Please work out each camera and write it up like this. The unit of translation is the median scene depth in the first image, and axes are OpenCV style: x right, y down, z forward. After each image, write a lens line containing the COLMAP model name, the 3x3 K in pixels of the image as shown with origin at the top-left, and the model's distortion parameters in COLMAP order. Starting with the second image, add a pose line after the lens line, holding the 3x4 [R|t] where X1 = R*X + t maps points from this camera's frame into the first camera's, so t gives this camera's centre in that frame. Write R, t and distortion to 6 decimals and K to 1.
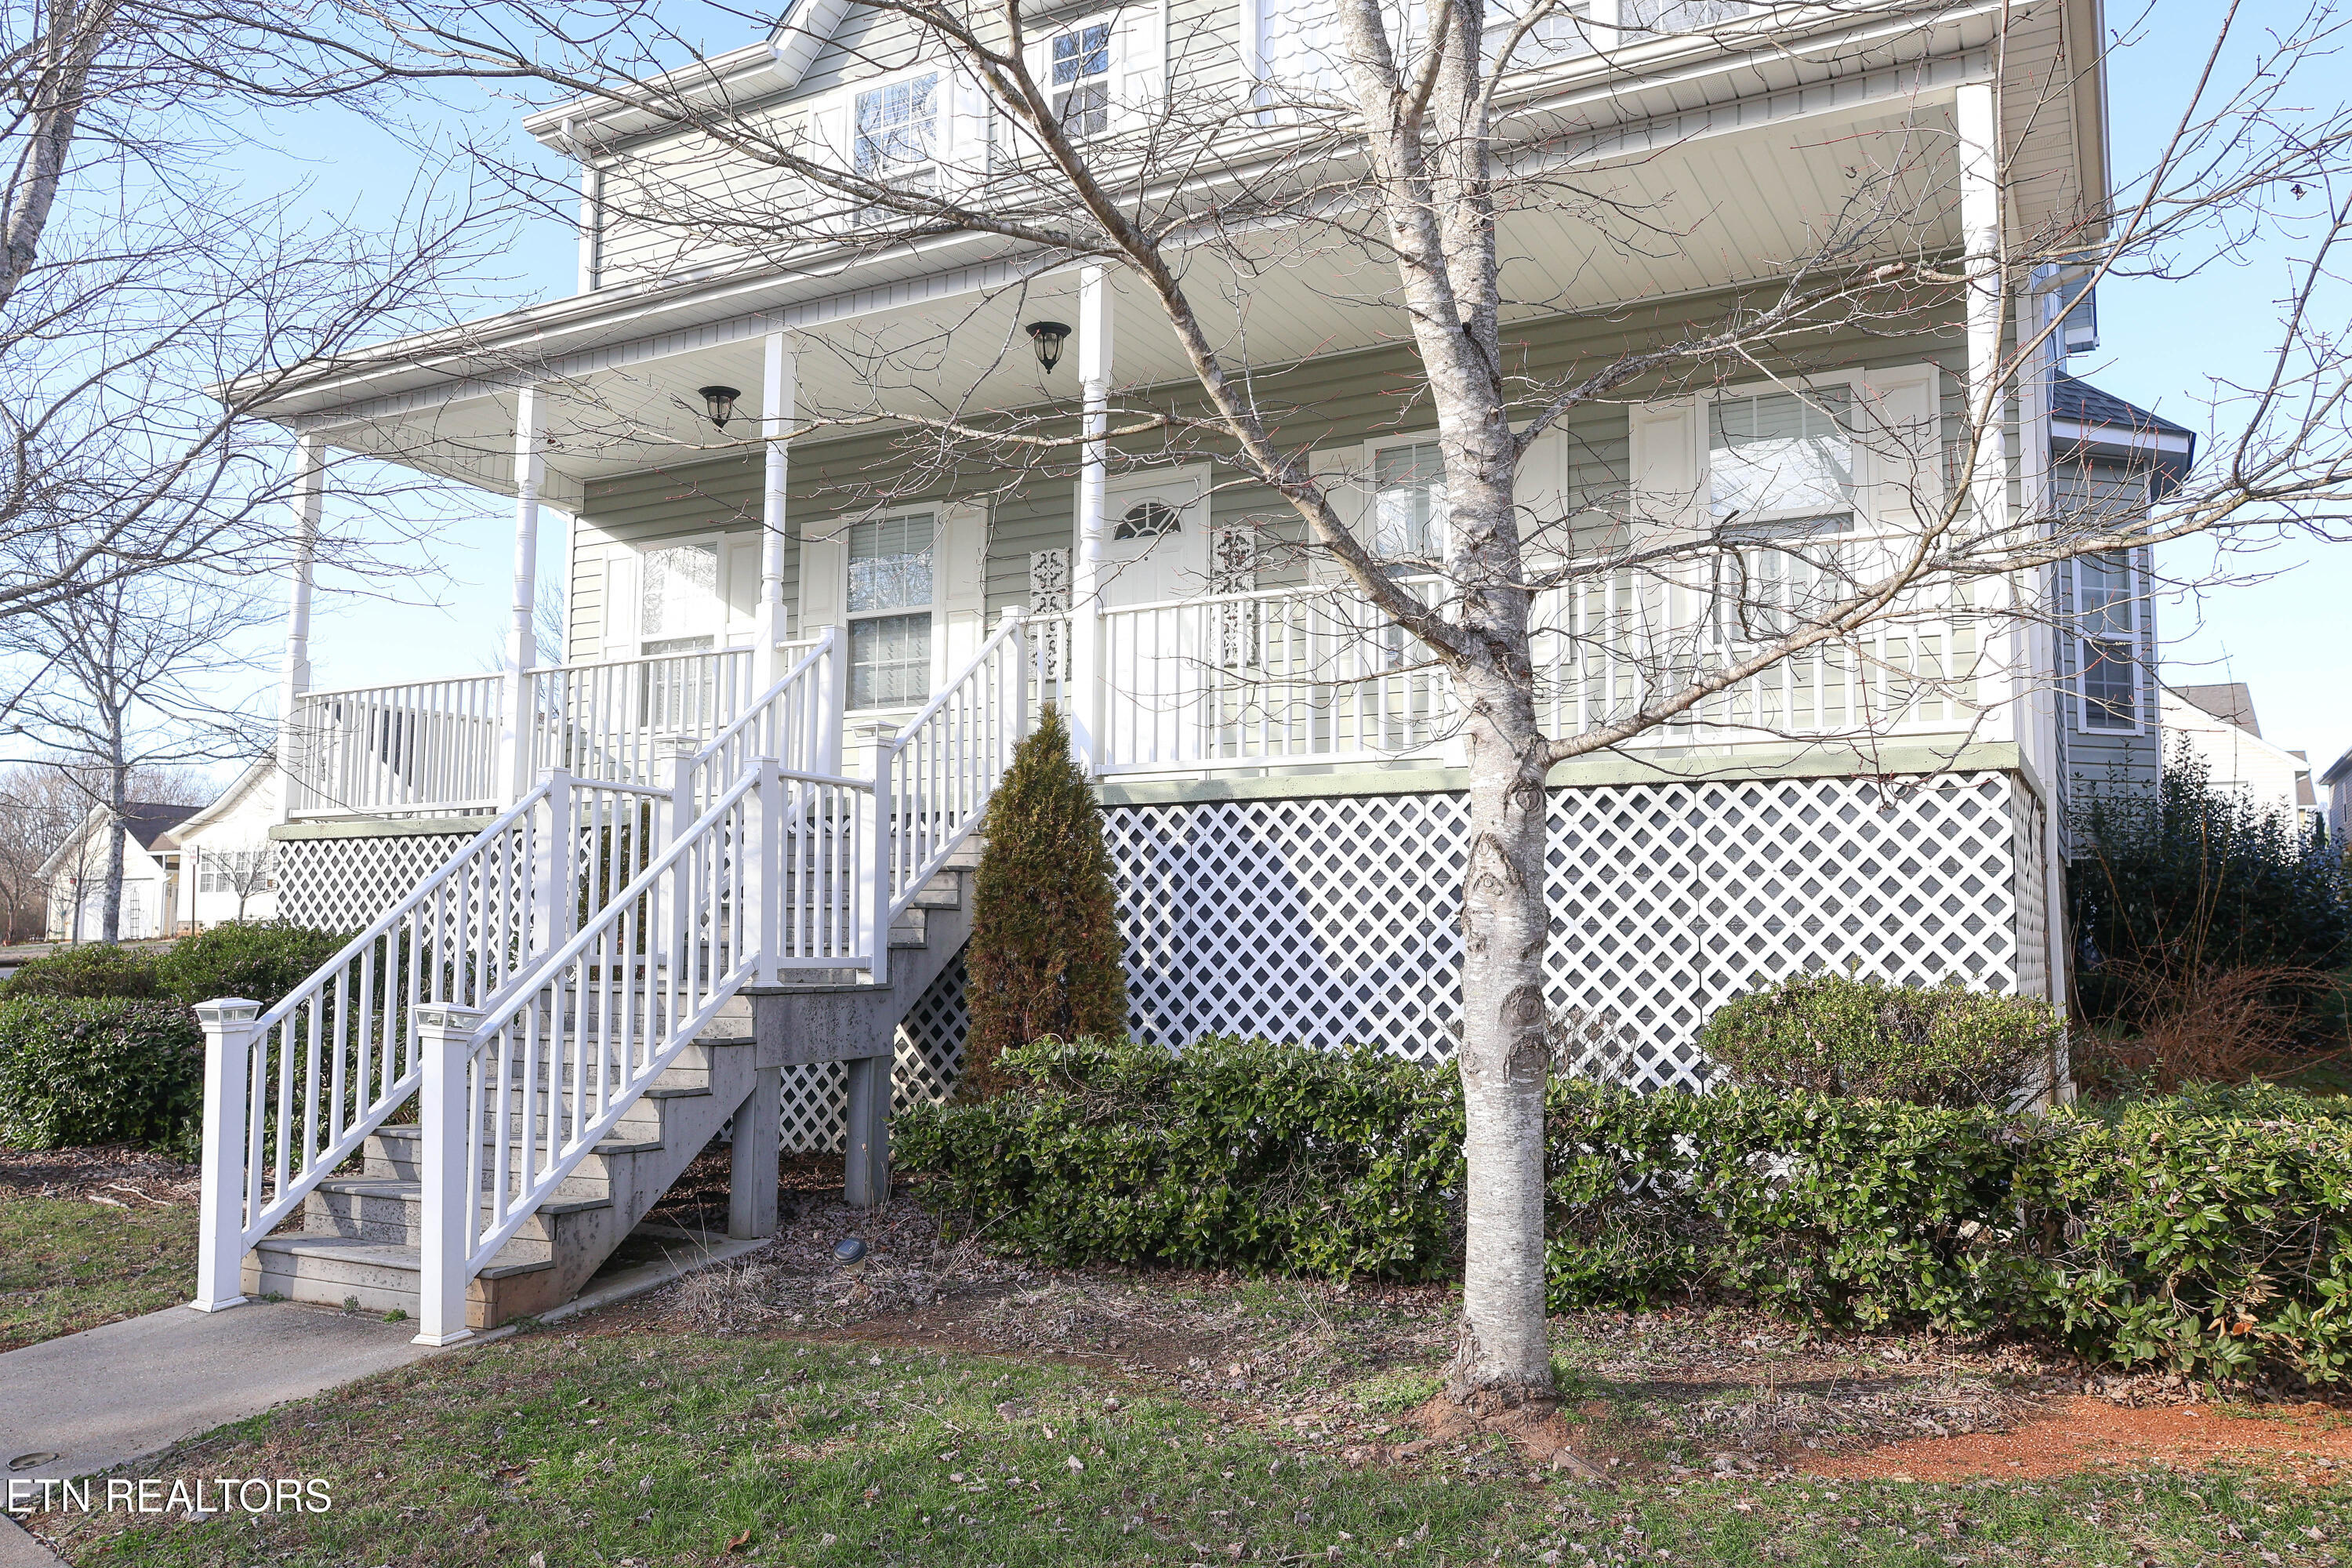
lens RADIAL K [[1772.5, 0, 1176.0], [0, 1772.5, 784.0], [0, 0, 1]] dist [0.001712, 0.000192]
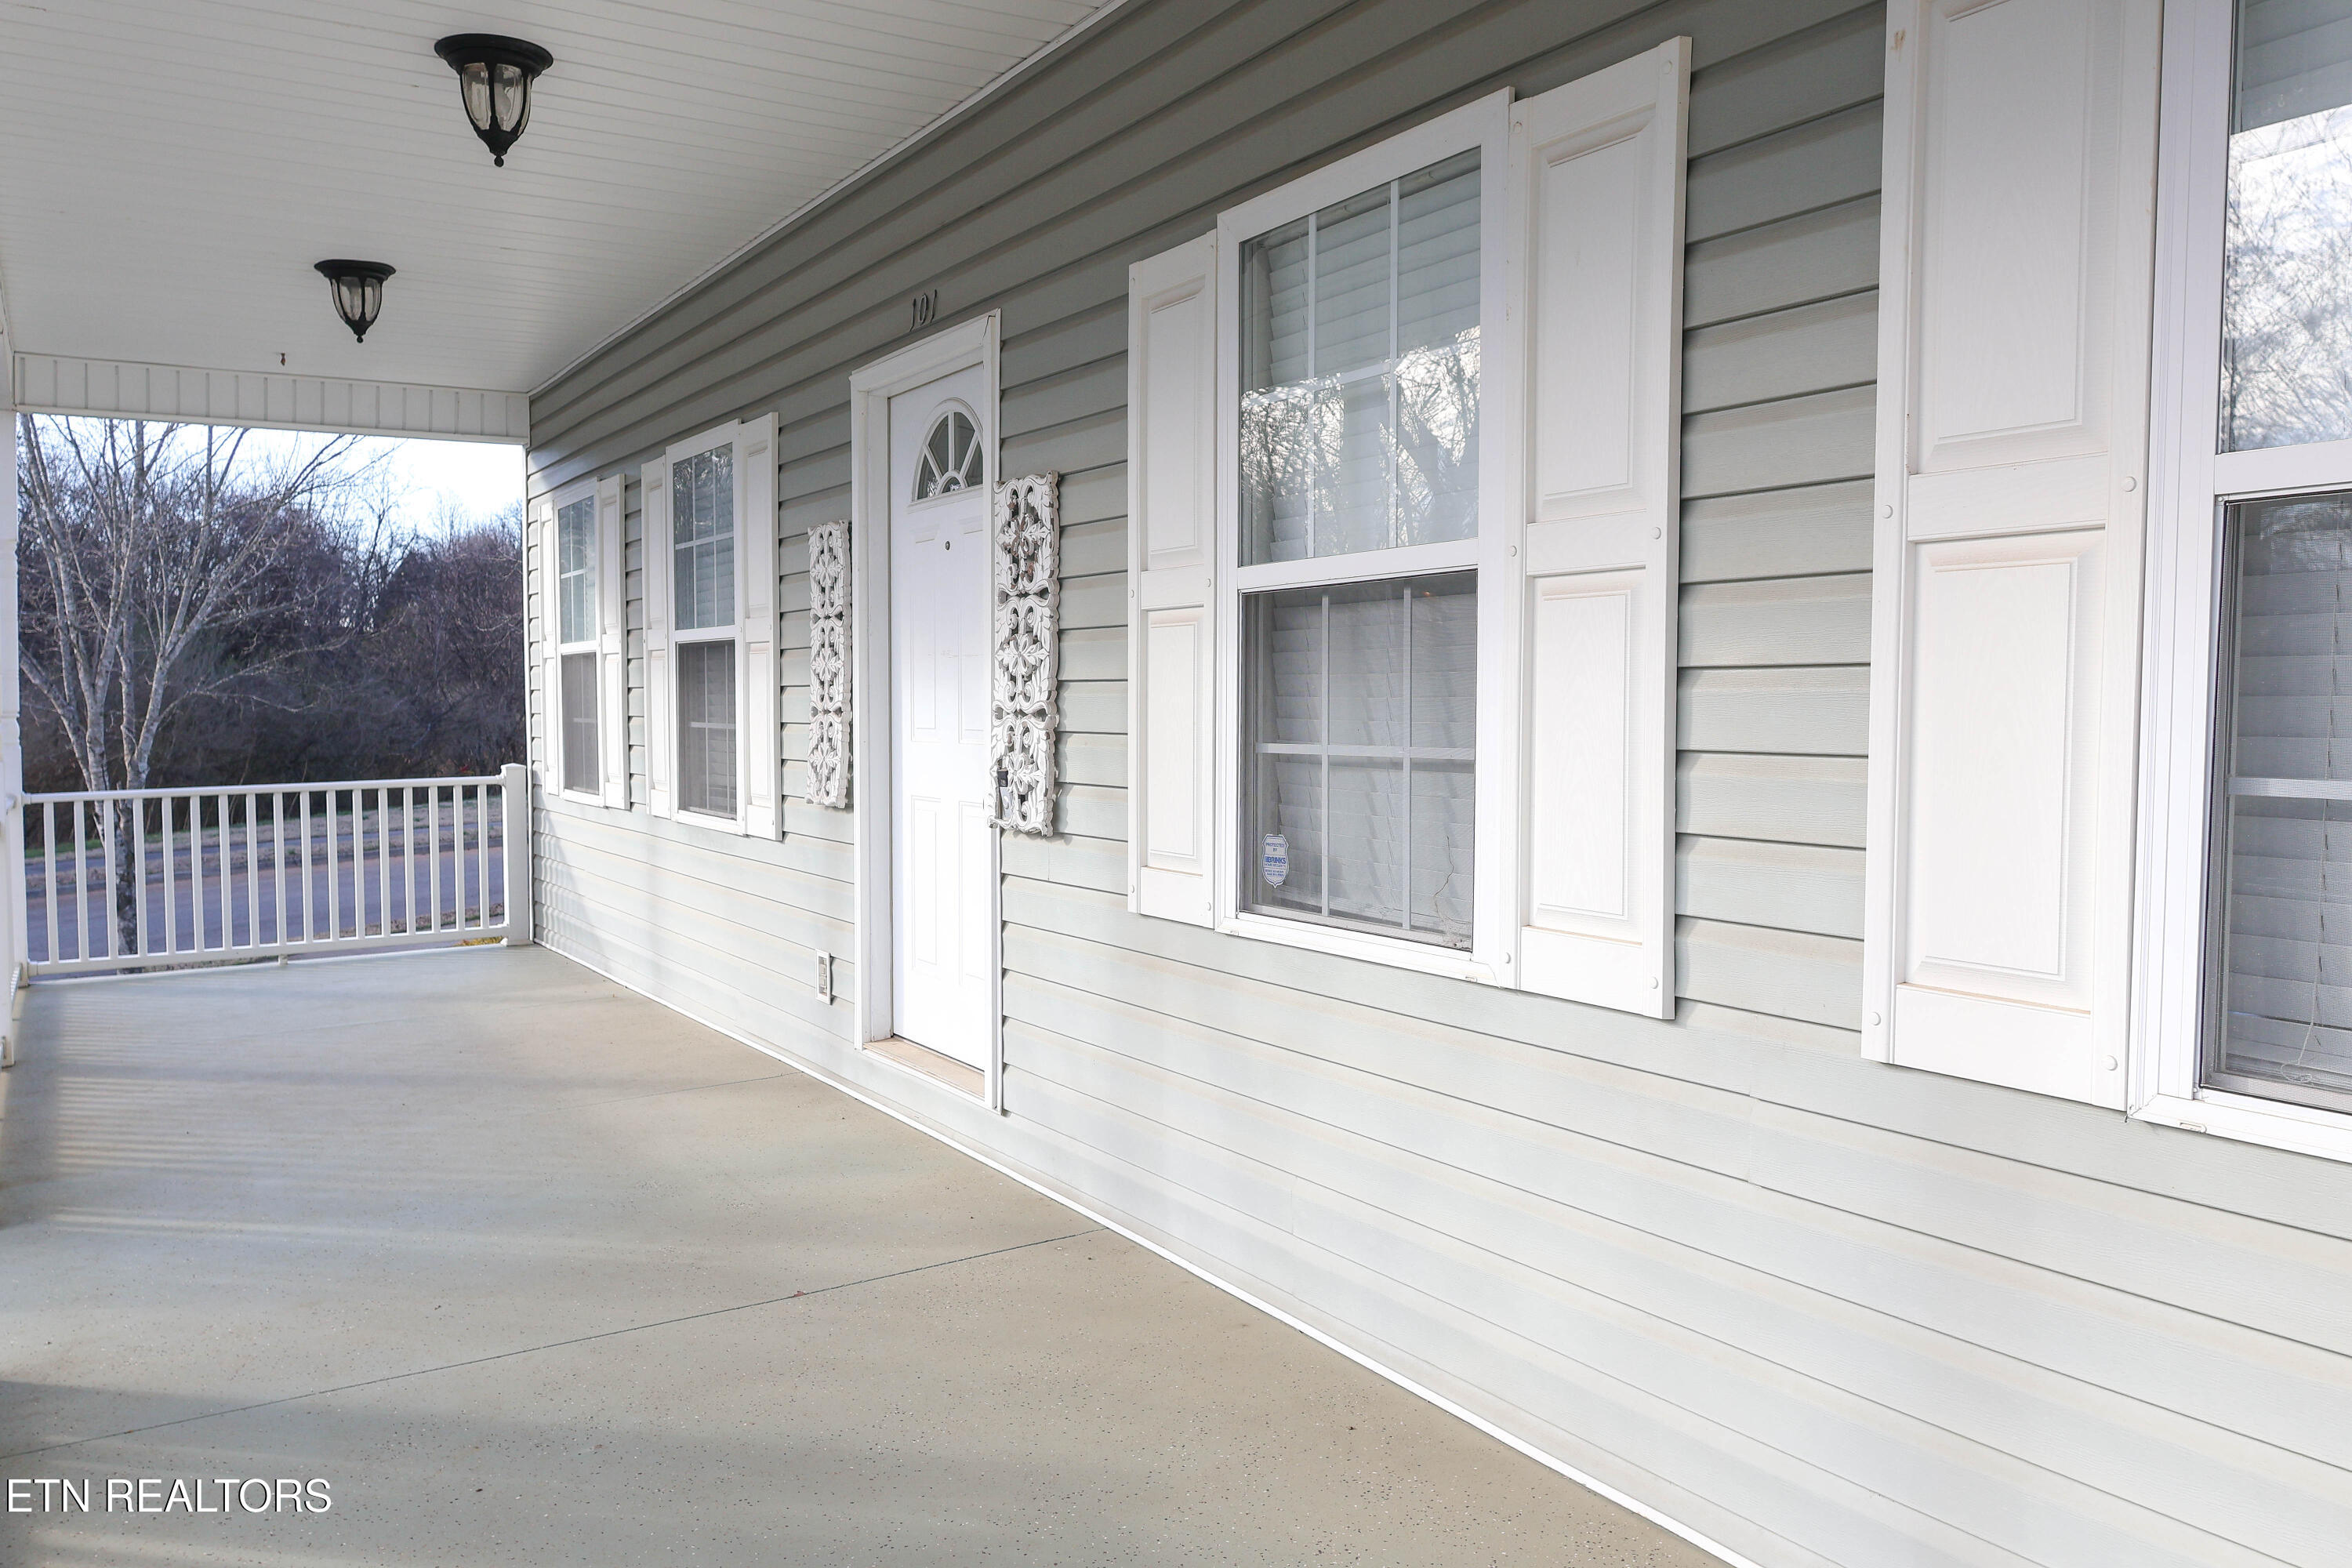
lens RADIAL K [[1772.5, 0, 1176.0], [0, 1772.5, 784.0], [0, 0, 1]] dist [0.001712, 0.000192]
pose [[0.863059, 0.021352, -0.504651, 0.369671], [0.049674, 0.990675, 0.126869, -0.177669], [0.502654, -0.134564, 0.853950, 0.946260]]
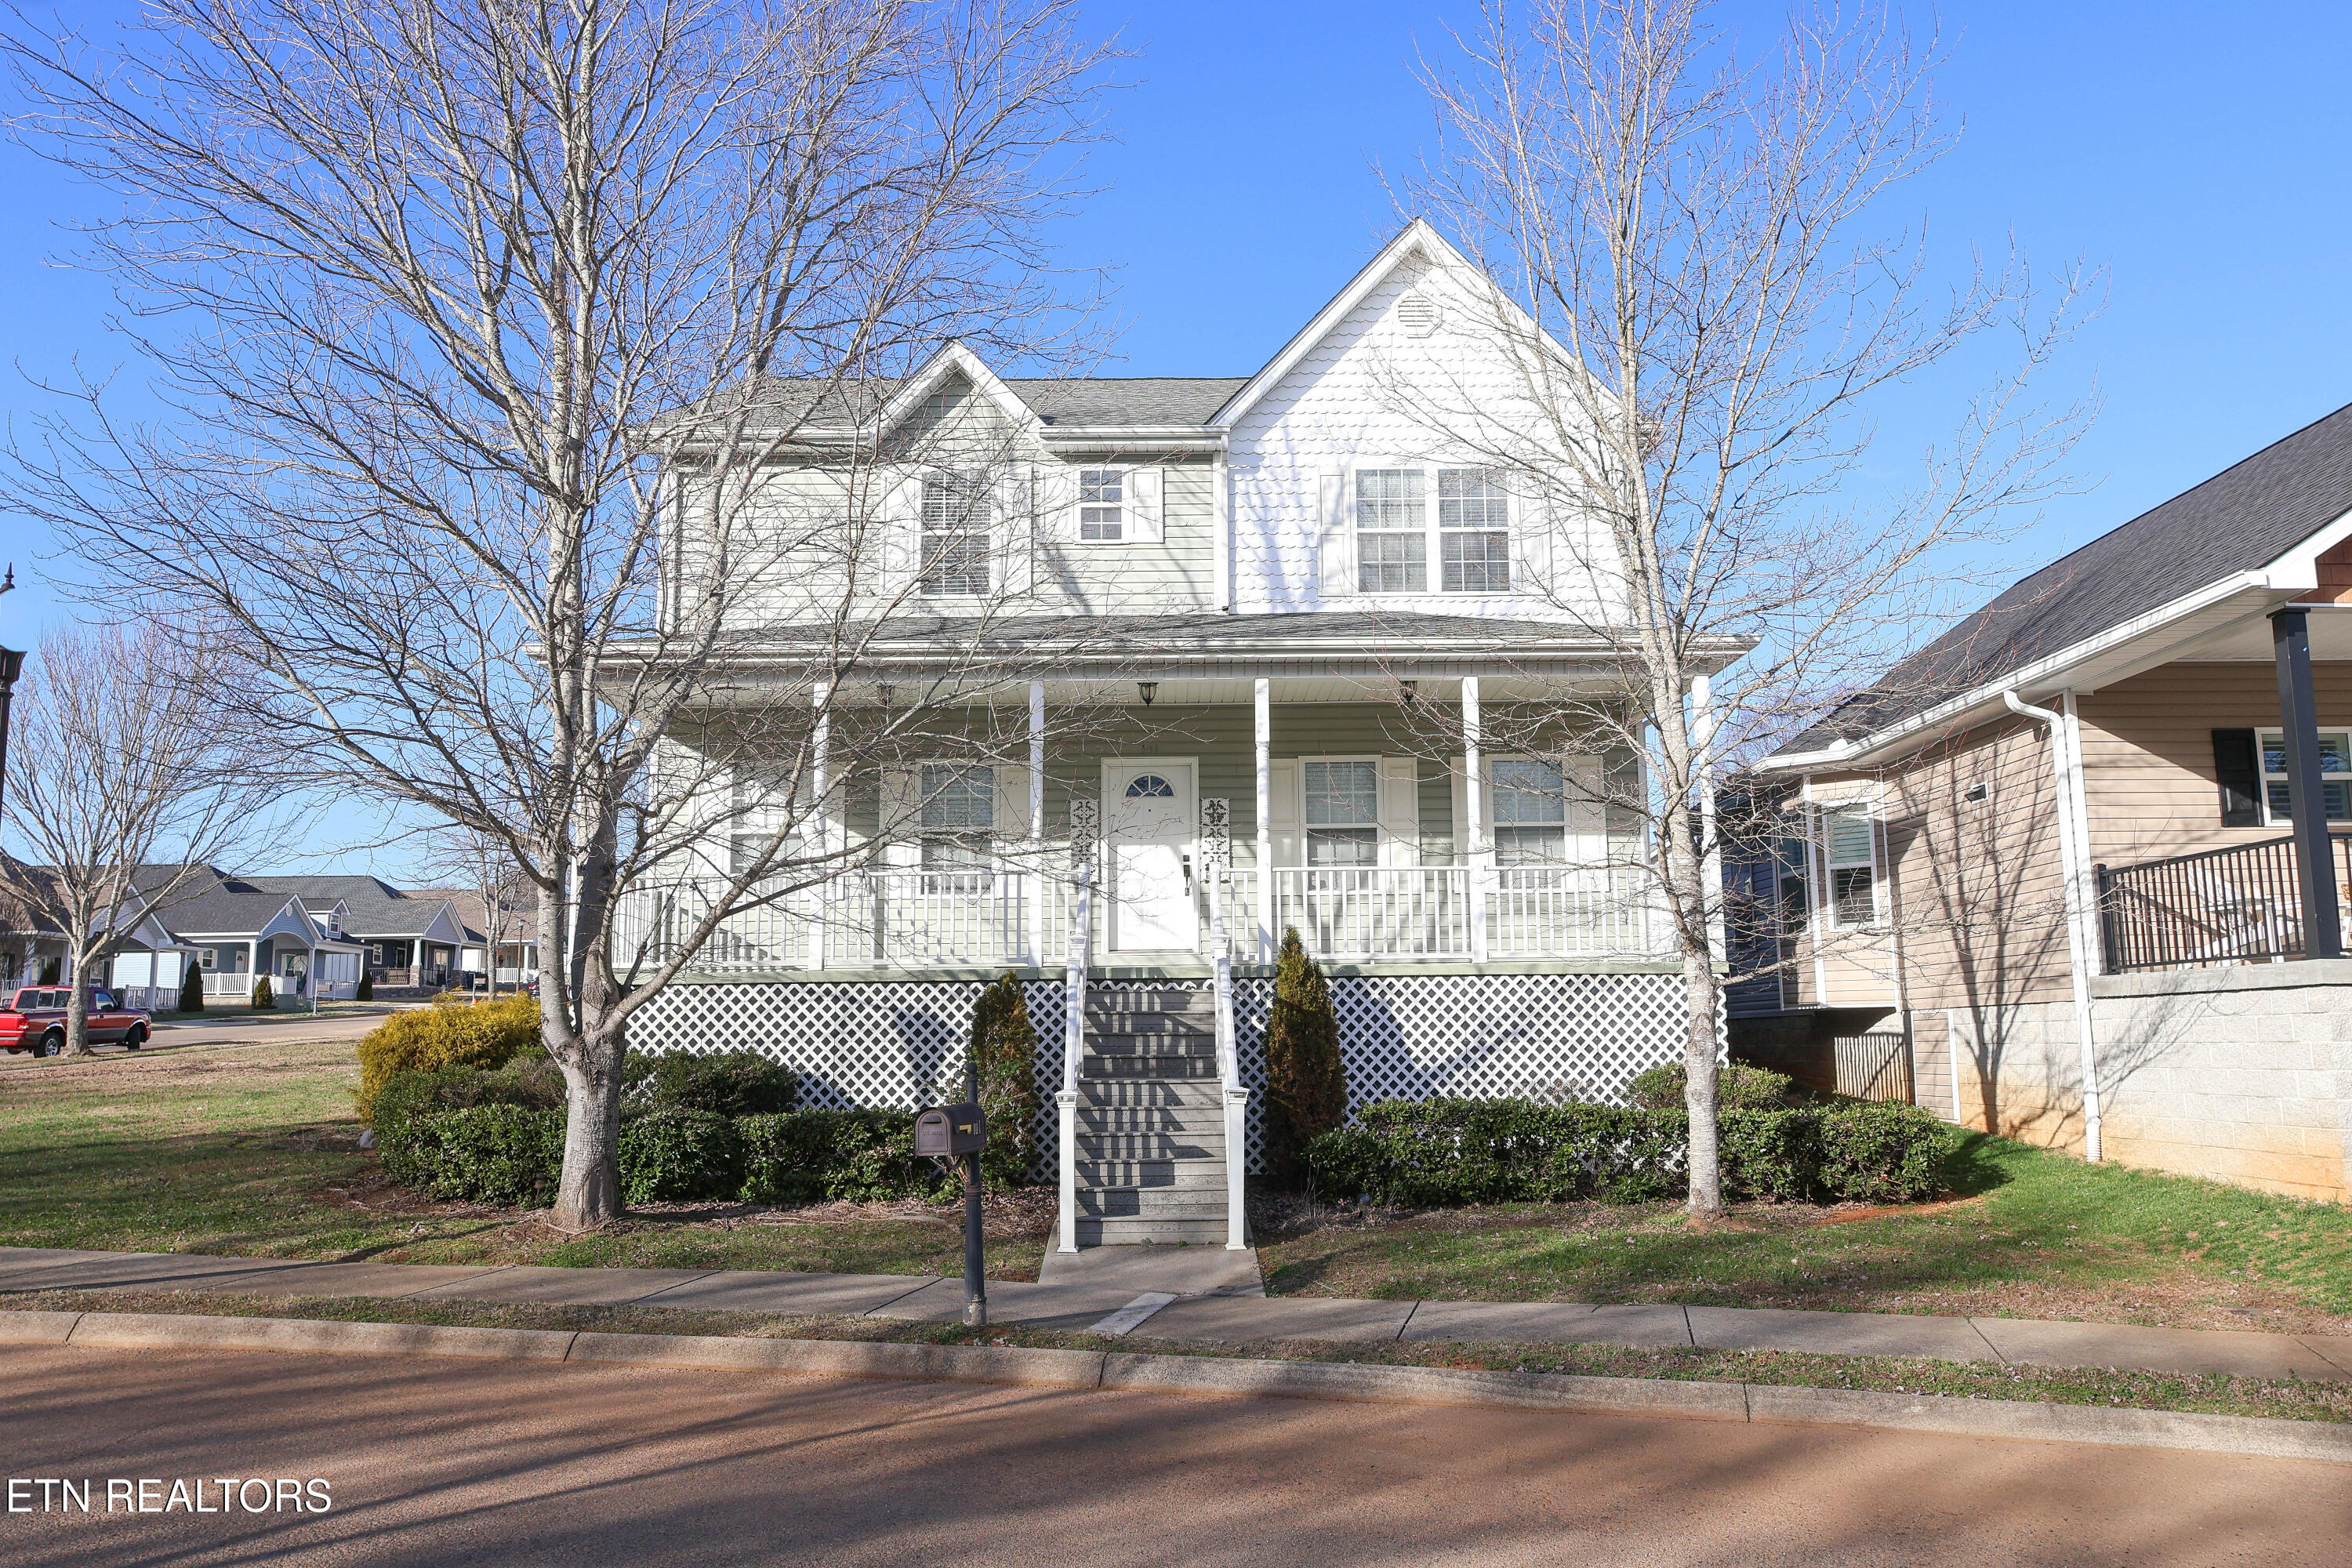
lens RADIAL K [[1772.5, 0, 1176.0], [0, 1772.5, 784.0], [0, 0, 1]] dist [0.001712, 0.000192]
pose [[0.872654, 0.055847, 0.485134, -1.138947], [-0.031406, 0.997801, -0.058370, -0.084464], [-0.487327, 0.035700, 0.872489, -0.613962]]
